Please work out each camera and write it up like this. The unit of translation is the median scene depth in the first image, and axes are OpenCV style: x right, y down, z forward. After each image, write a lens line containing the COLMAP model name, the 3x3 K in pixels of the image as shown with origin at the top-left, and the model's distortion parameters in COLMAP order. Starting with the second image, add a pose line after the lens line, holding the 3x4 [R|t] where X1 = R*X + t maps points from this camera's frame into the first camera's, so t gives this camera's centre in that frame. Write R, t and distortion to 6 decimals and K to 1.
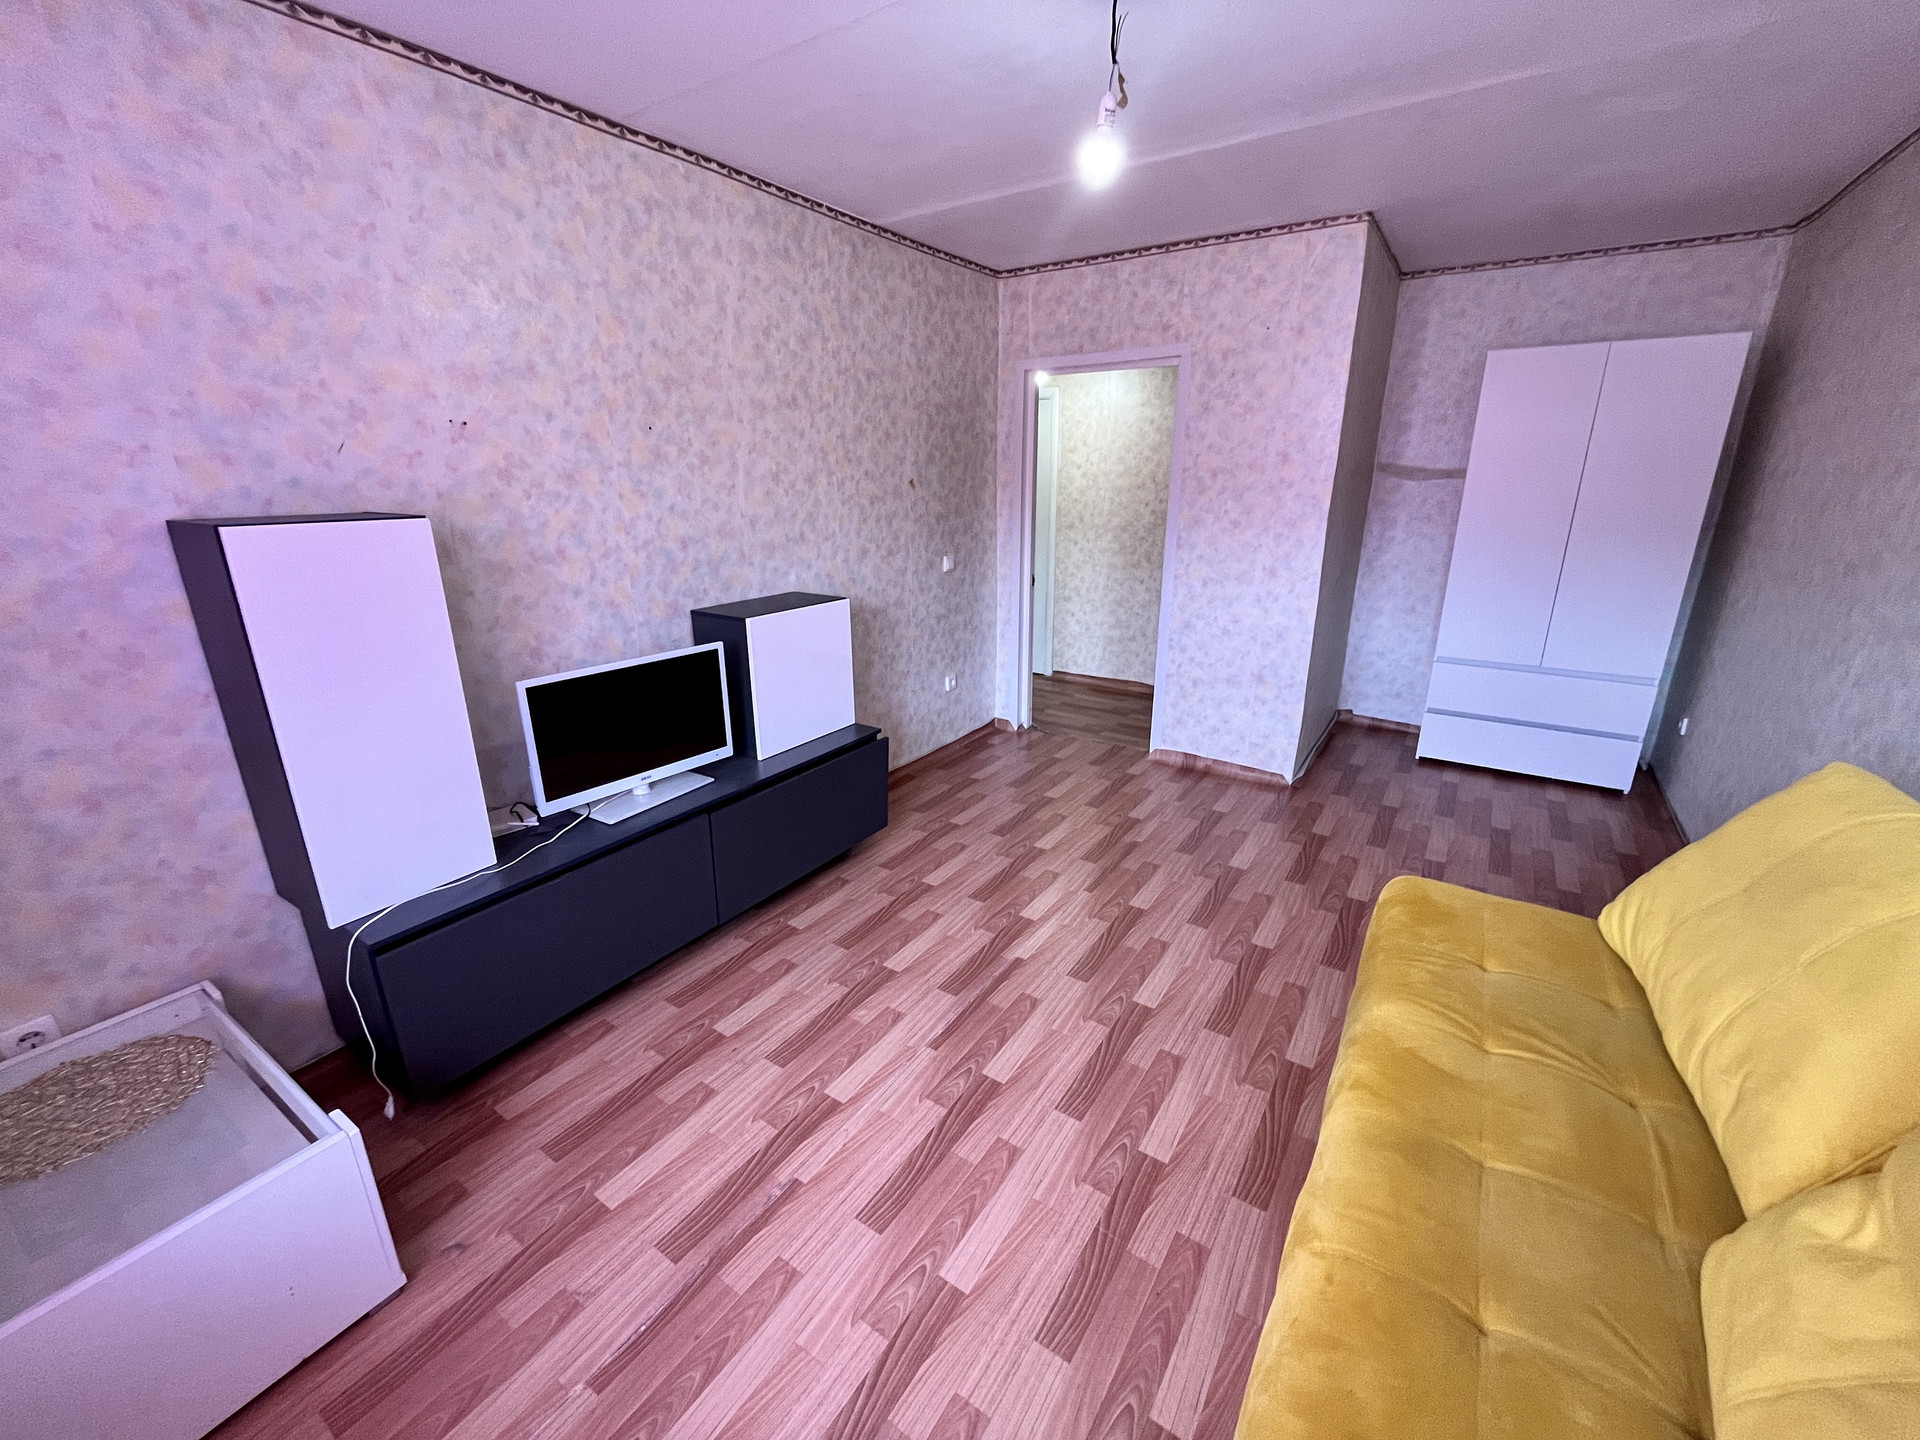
lens RADIAL K [[774.7, 0, 959.5], [0, 774.7, 717.9], [0, 0, 1]] dist [-0.003996, 0.000331]
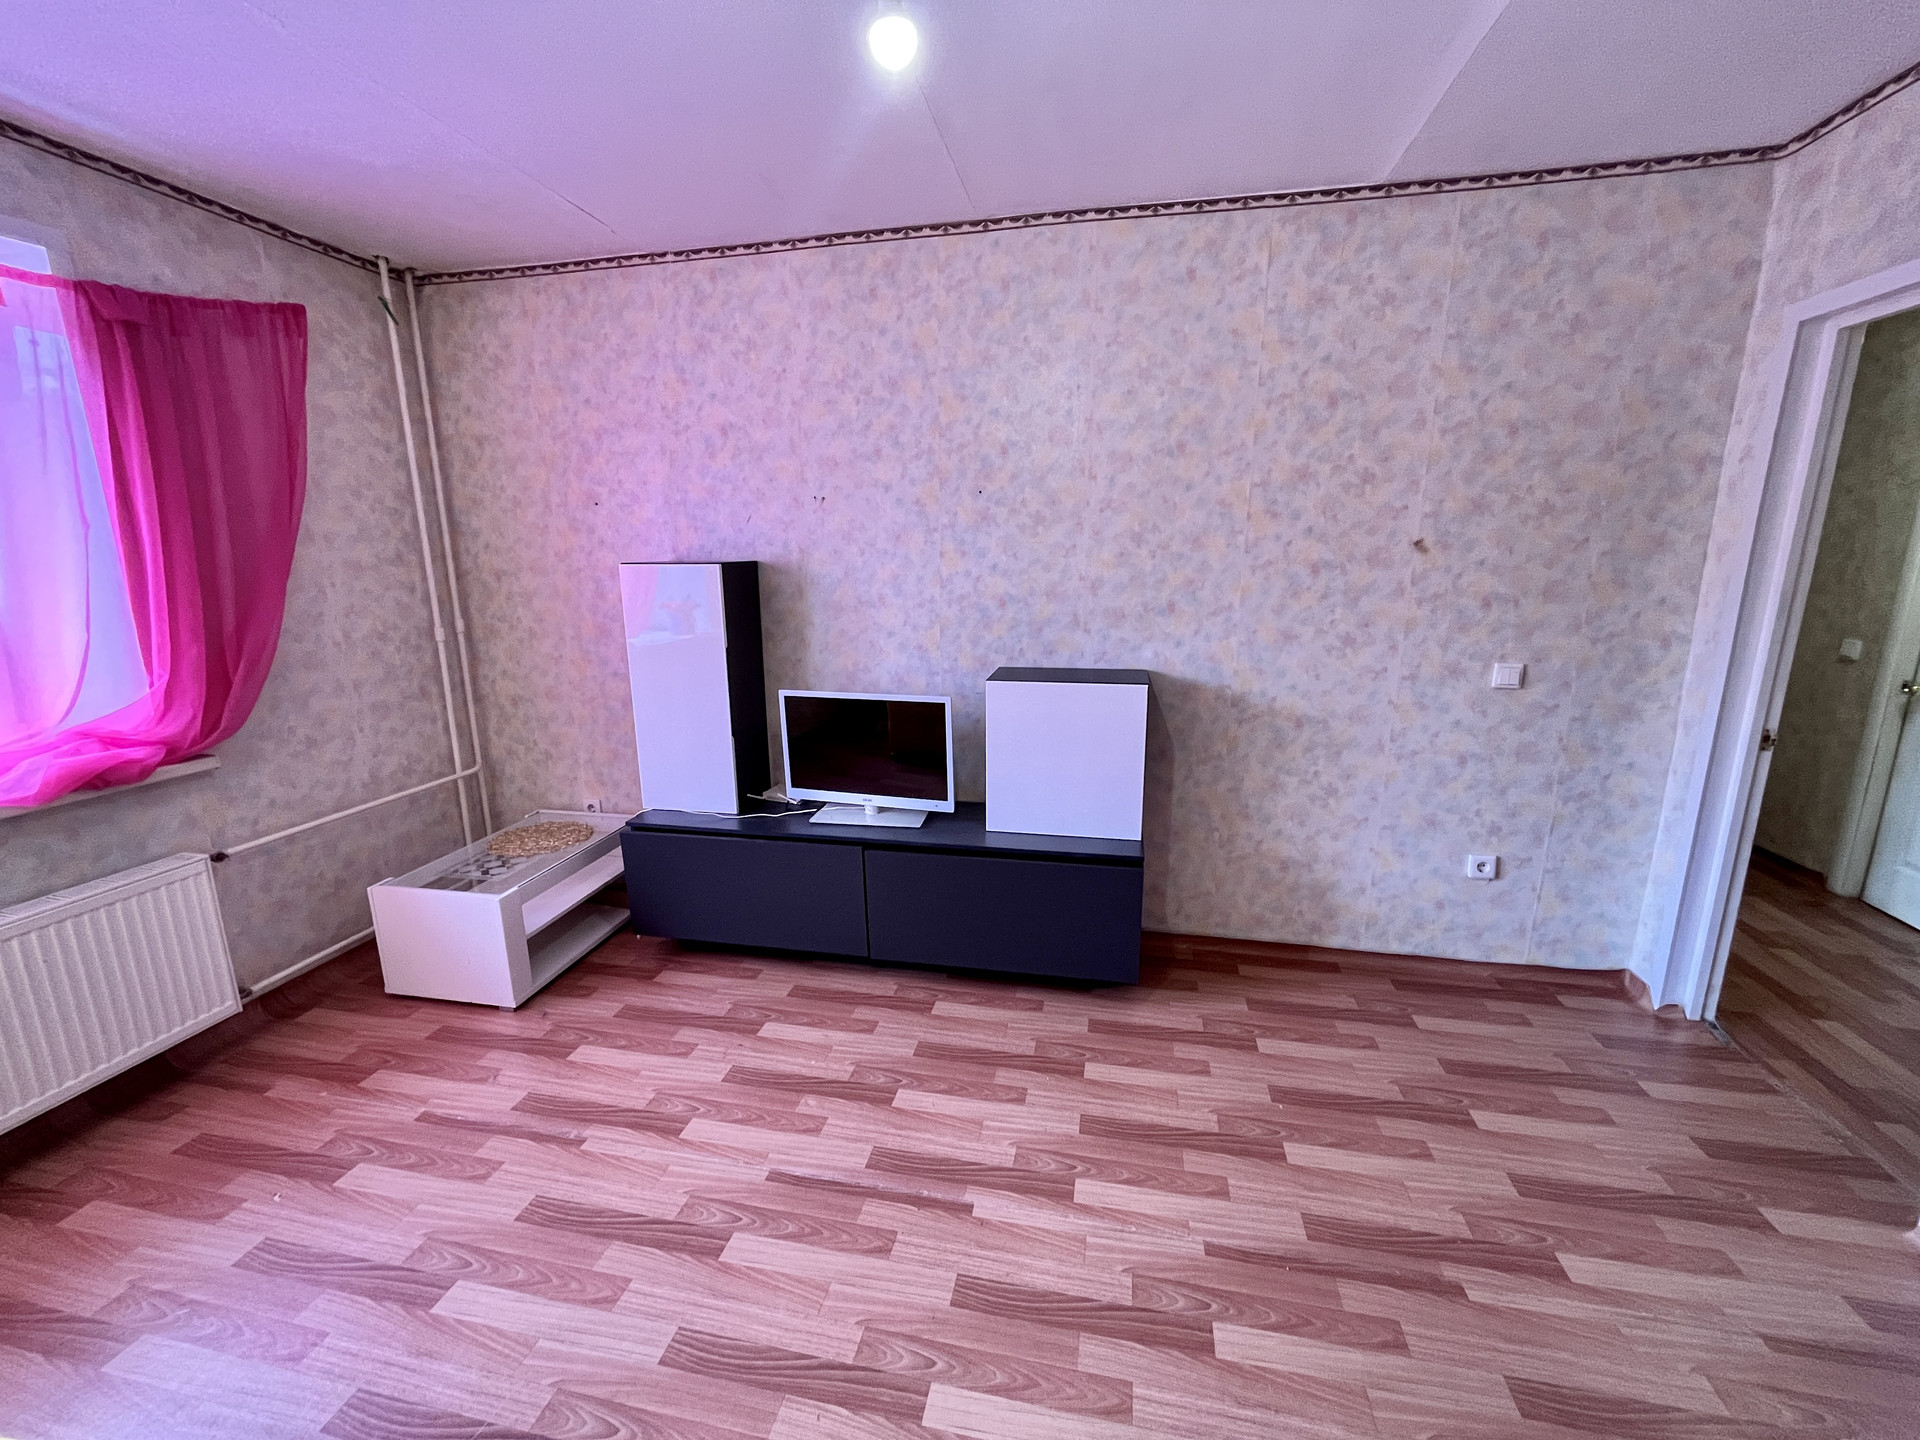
lens RADIAL K [[774.7, 0, 959.7], [0, 774.7, 717.6], [0, 0, 1]] dist [-0.003996, 0.000331]
pose [[0.375032, 0.196838, -0.905873, 0.535094], [-0.274886, 0.956860, 0.094114, -0.150207], [0.885318, 0.213716, 0.412961, 0.530057]]
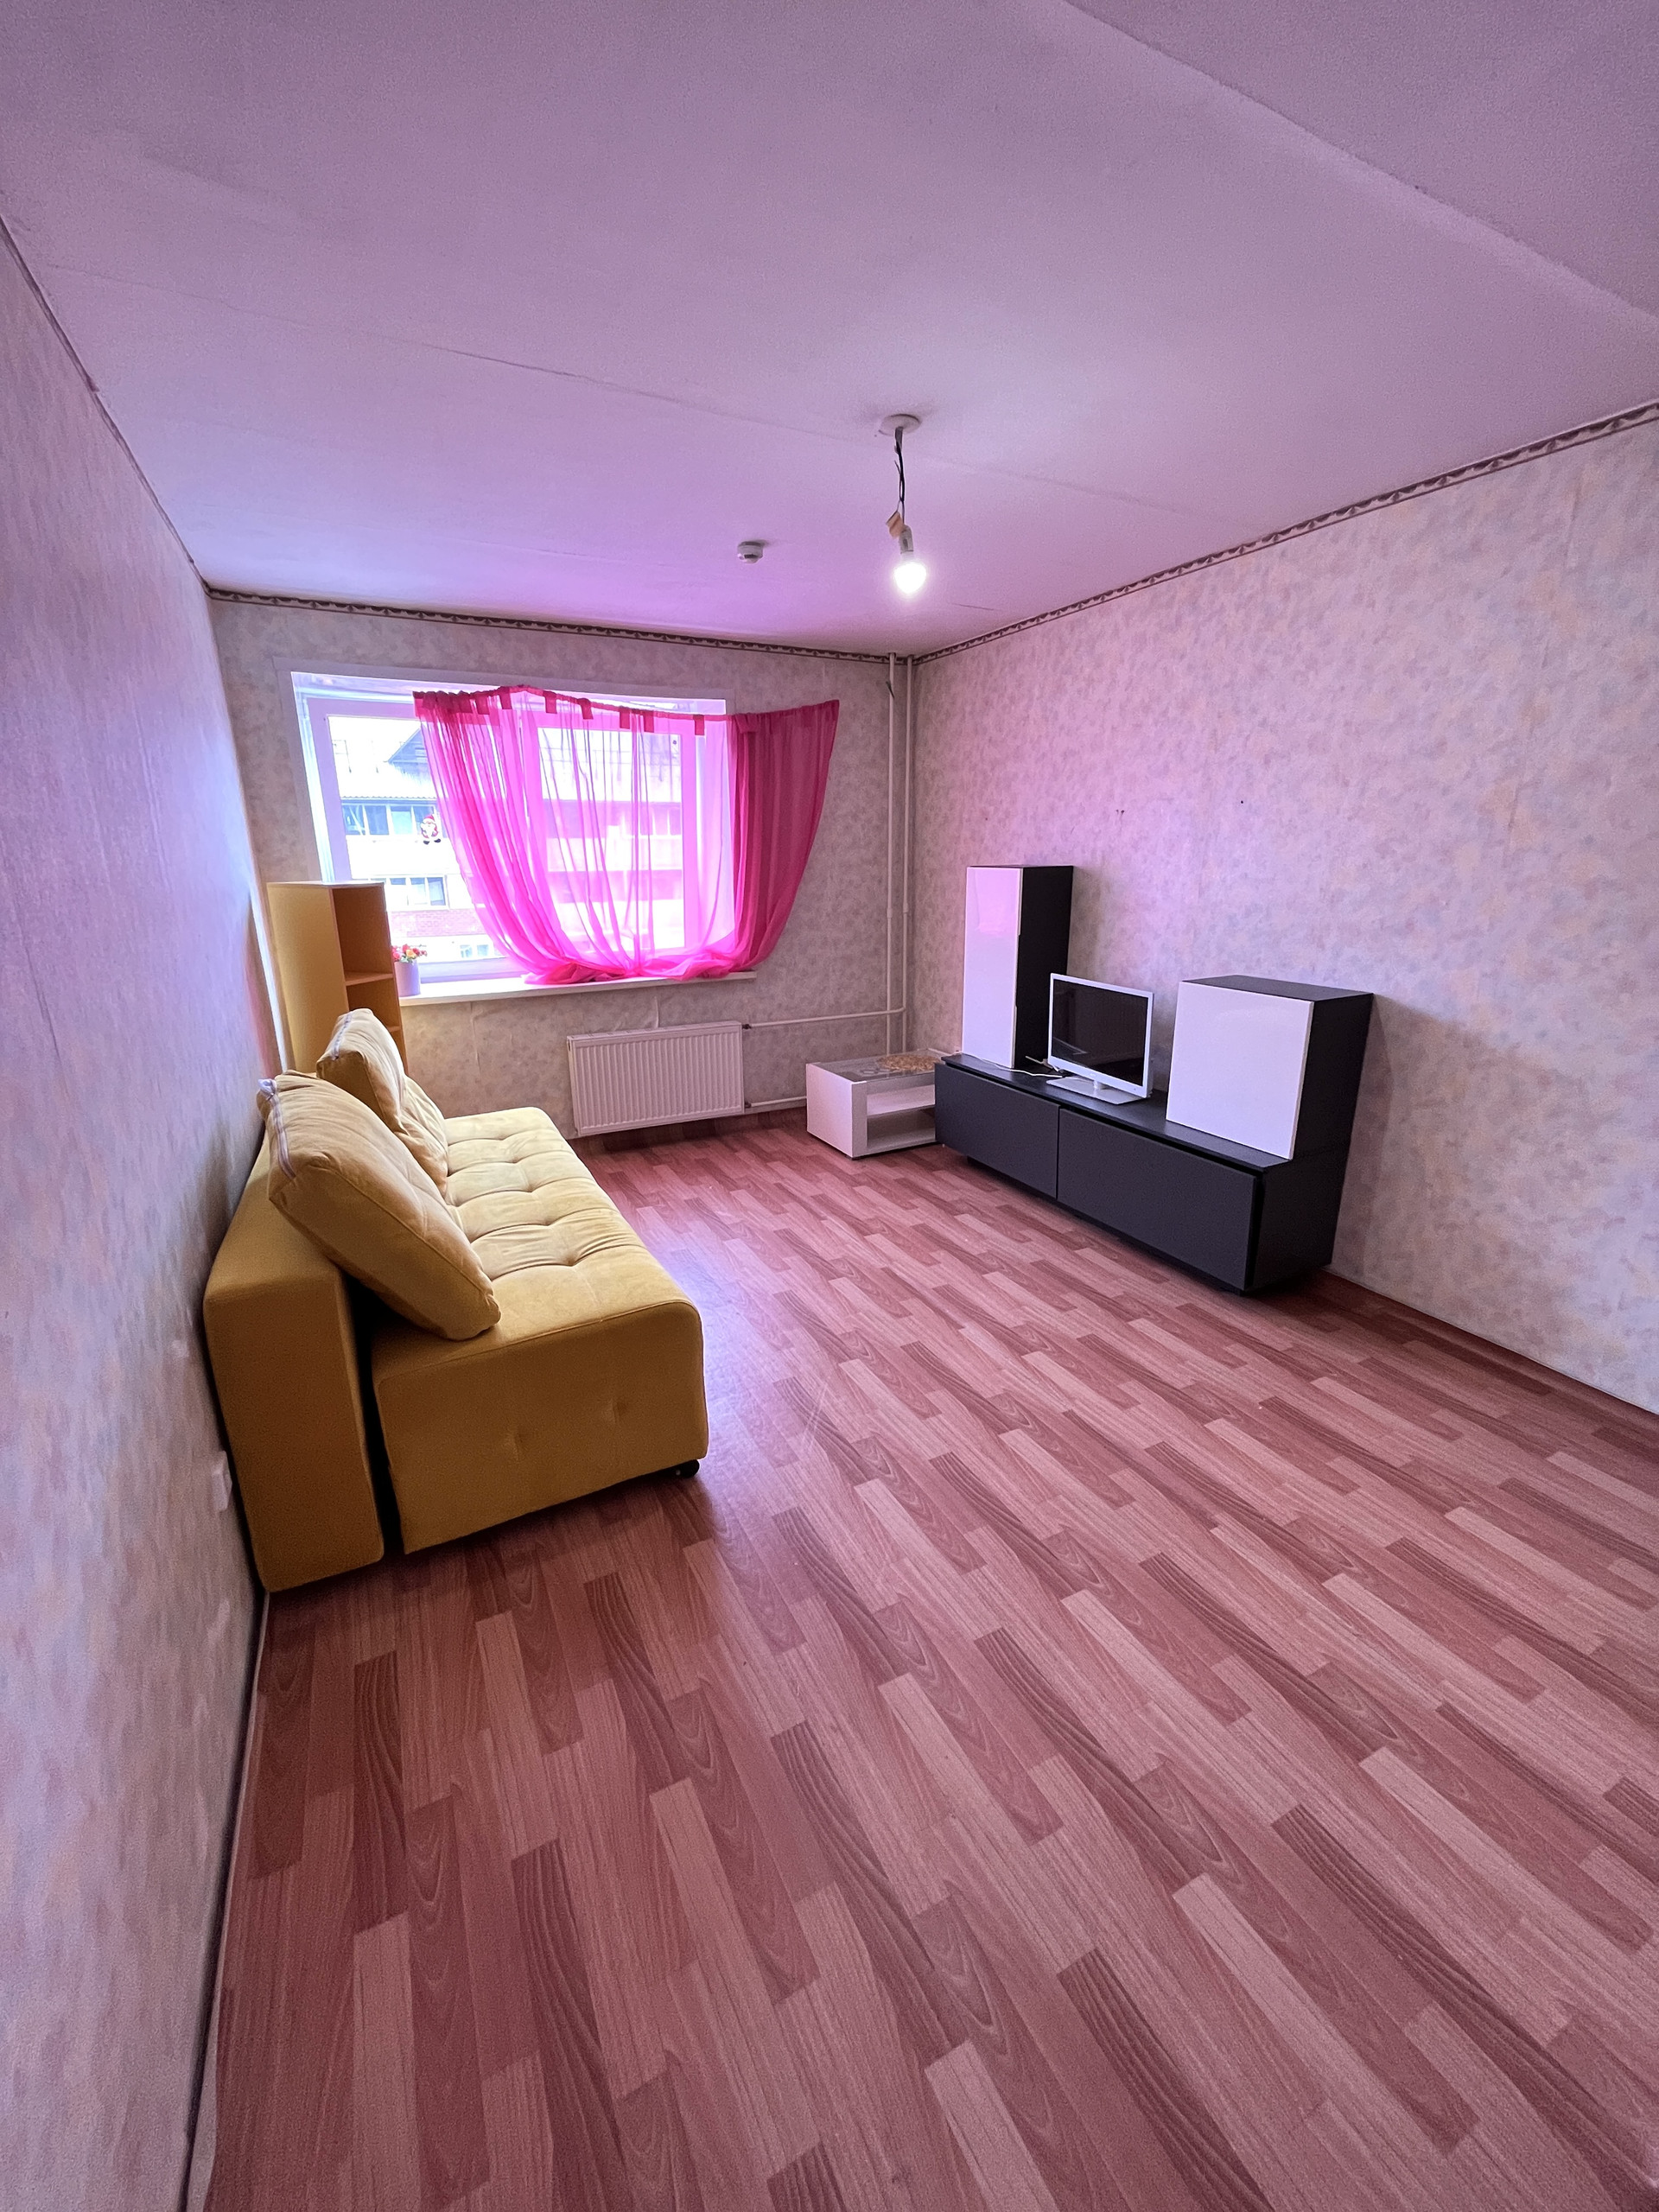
lens RADIAL K [[892.5, 0, 830.0], [0, 892.5, 1104.3], [0, 0, 1]] dist [-0.003996, 0.000331]
pose [[-0.485611, 0.249003, -0.837962, 0.916621], [-0.254252, 0.876903, 0.407917, -0.321364], [0.836384, 0.411143, -0.362524, 1.005105]]
